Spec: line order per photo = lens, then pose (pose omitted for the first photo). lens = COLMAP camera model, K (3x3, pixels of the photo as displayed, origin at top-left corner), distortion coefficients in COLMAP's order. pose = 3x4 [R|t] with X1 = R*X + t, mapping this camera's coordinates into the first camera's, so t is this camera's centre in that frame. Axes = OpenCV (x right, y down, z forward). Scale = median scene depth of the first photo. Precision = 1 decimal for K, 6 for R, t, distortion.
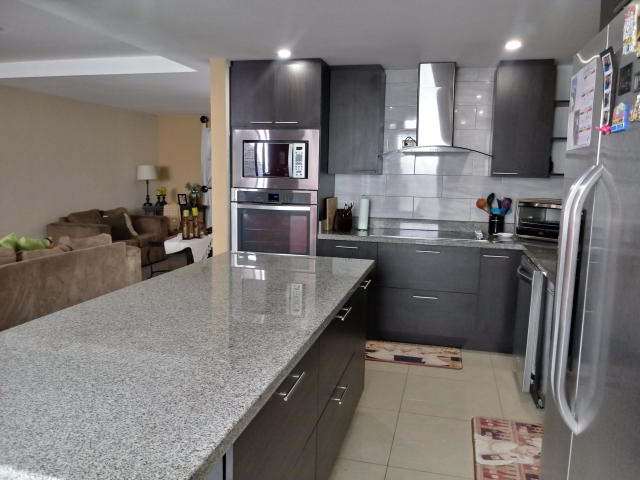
lens RADIAL K [[523.4, 0, 320.0], [0, 523.4, 240.0], [0, 0, 1]] dist [0.014725, 0.001552]
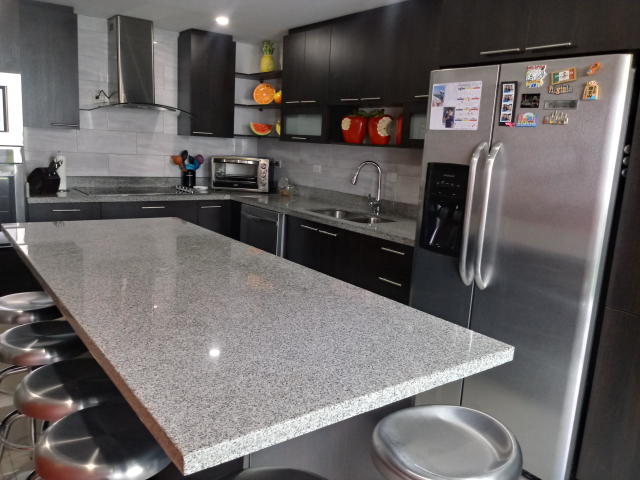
lens RADIAL K [[523.4, 0, 320.0], [0, 523.4, 240.0], [0, 0, 1]] dist [0.014725, 0.001552]
pose [[0.629926, -0.128804, 0.765900, -0.364660], [0.060485, 0.991293, 0.116962, -0.014739], [-0.774296, -0.027352, 0.632232, 0.081797]]
